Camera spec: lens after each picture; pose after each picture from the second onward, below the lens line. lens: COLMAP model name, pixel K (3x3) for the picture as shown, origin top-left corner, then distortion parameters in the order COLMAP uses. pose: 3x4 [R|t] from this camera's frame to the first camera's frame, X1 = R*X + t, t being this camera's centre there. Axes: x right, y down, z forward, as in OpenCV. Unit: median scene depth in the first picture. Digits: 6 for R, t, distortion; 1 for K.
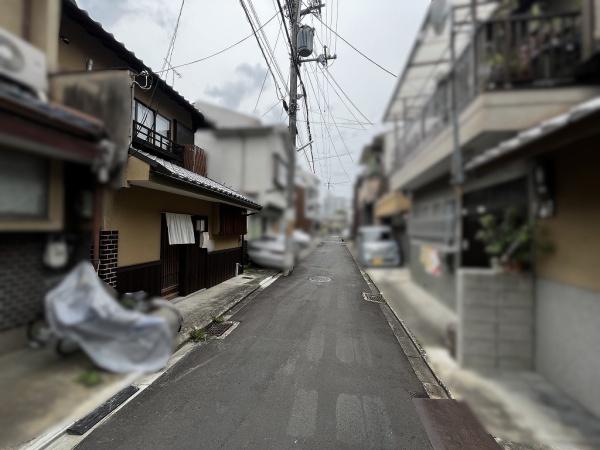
lens RADIAL K [[243.8, 0, 300.0], [0, 243.8, 225.1], [0, 0, 1]] dist [-0.002577, 0.000244]
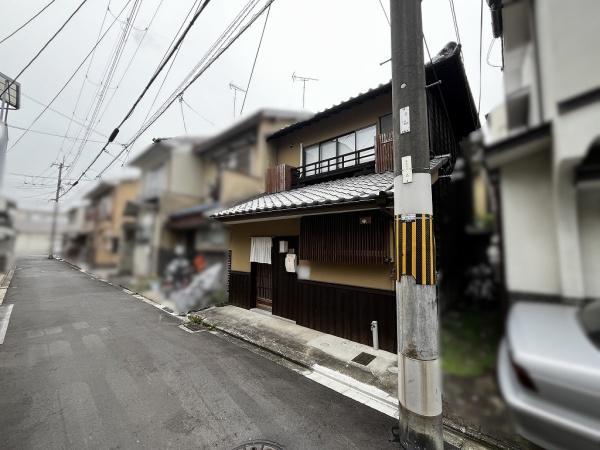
lens RADIAL K [[243.8, 0, 299.7], [0, 243.8, 224.8], [0, 0, 1]] dist [-0.002577, 0.000244]
pose [[-0.542588, -0.104509, -0.833472, 0.447646], [-0.009798, 0.992950, -0.118127, 0.036554], [0.839942, -0.055928, -0.539787, 1.984421]]
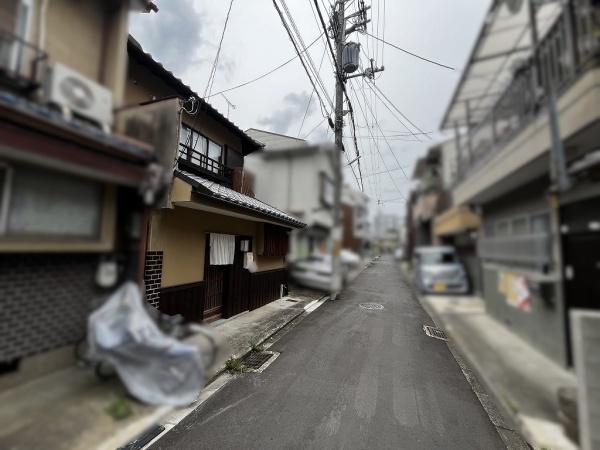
lens RADIAL K [[243.8, 0, 300.5], [0, 243.8, 225.4], [0, 0, 1]] dist [-0.002577, 0.000244]
pose [[0.980728, -0.013417, -0.194916, 0.010164], [-0.001681, 0.997023, -0.077090, -0.005541], [0.195371, 0.075932, 0.977786, 0.089757]]
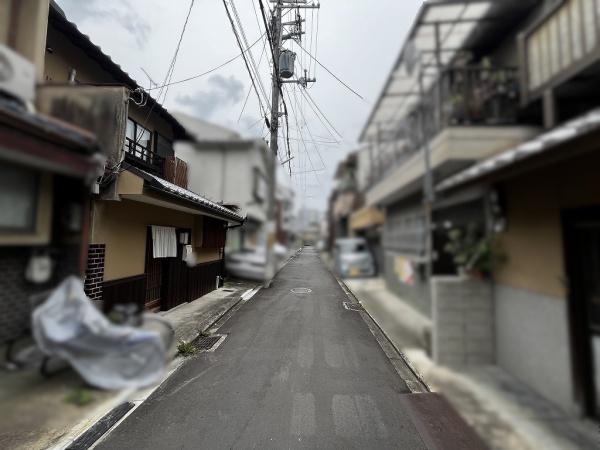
lens RADIAL K [[243.8, 0, 300.2], [0, 243.8, 225.3], [0, 0, 1]] dist [-0.002577, 0.000244]
pose [[0.994024, 0.005490, 0.109021, -0.058770], [-0.000375, 0.998900, -0.046884, -0.005678], [-0.109159, 0.046562, 0.992933, -0.051561]]
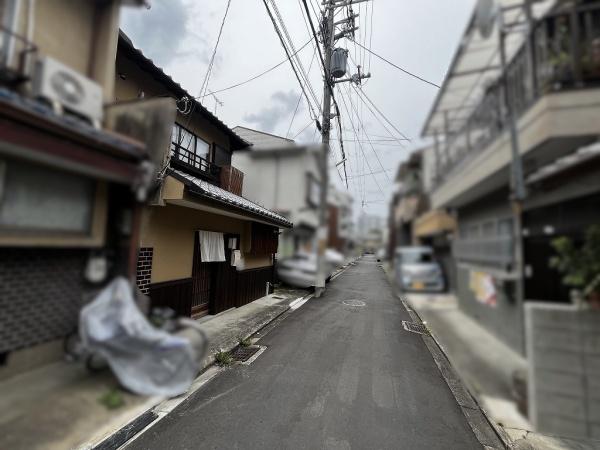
lens RADIAL K [[243.8, 0, 300.4], [0, 243.8, 225.4], [0, 0, 1]] dist [-0.002577, 0.000244]
pose [[0.990967, 0.005522, -0.133992, 0.005419], [-0.015593, 0.997119, -0.074228, -0.003261], [0.133197, 0.075647, 0.988198, 0.046623]]
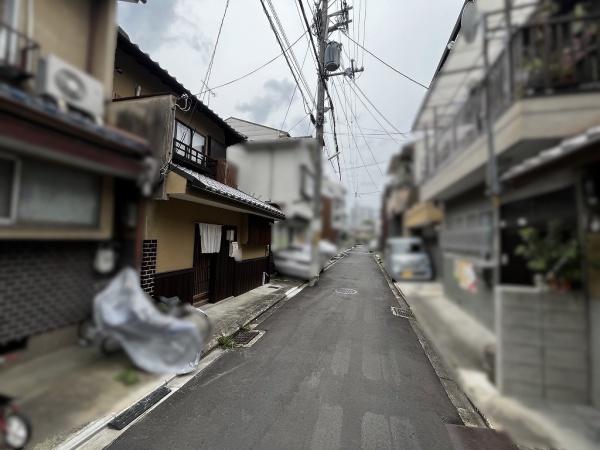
lens RADIAL K [[243.8, 0, 300.4], [0, 243.8, 225.2], [0, 0, 1]] dist [-0.002577, 0.000244]
pose [[0.994289, 0.006882, -0.106501, 0.001782], [-0.011167, 0.999150, -0.039688, -0.004174], [0.106137, 0.040650, 0.993520, -0.010033]]
